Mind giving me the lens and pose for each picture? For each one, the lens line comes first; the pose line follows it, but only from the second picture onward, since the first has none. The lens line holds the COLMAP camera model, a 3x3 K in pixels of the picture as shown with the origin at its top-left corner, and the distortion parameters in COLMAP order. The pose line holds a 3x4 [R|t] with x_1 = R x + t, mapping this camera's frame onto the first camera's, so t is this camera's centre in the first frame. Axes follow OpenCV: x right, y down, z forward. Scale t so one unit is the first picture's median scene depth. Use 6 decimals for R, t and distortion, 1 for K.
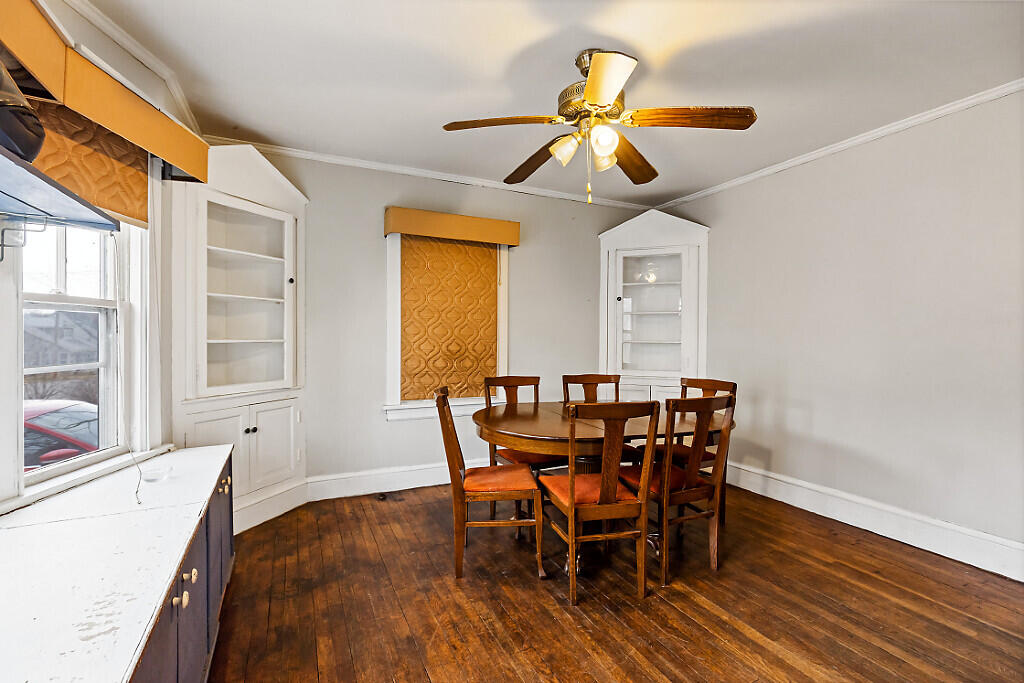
lens RADIAL K [[463.8, 0, 515.2], [0, 463.8, 337.9], [0, 0, 1]] dist [0.000940, -0.000824]
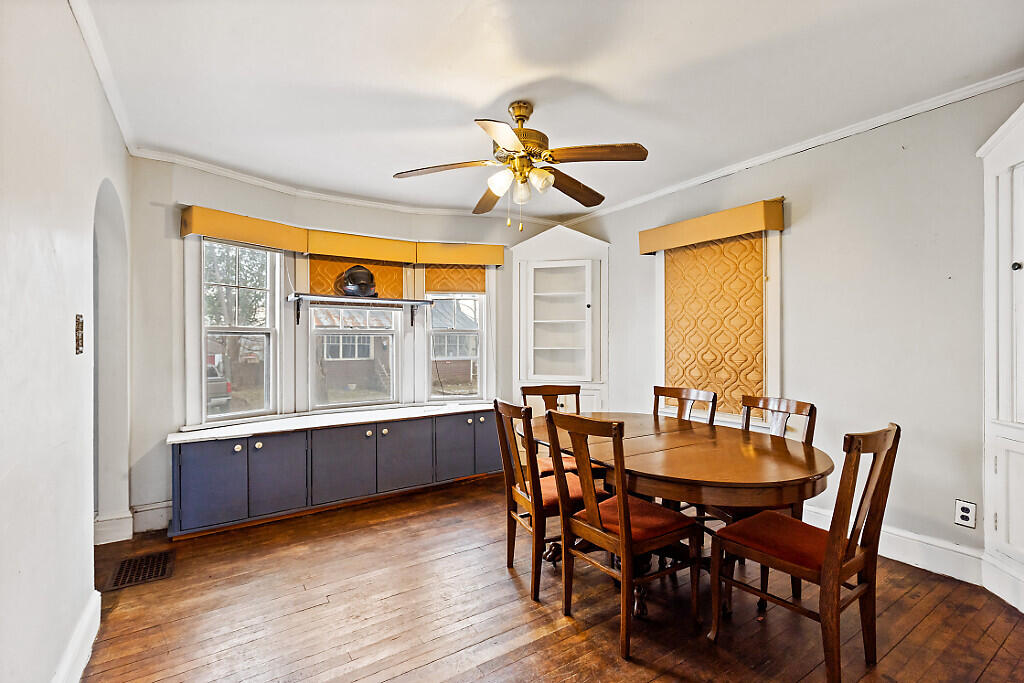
lens RADIAL K [[466.6, 0, 512.0], [0, 466.6, 341.5], [0, 0, 1]] dist [-0.009206, -0.000260]
pose [[0.121316, -0.009282, -0.992571, 0.791629], [0.002200, 0.999956, -0.009083, -0.002739], [0.992612, -0.001082, 0.121331, 0.513431]]
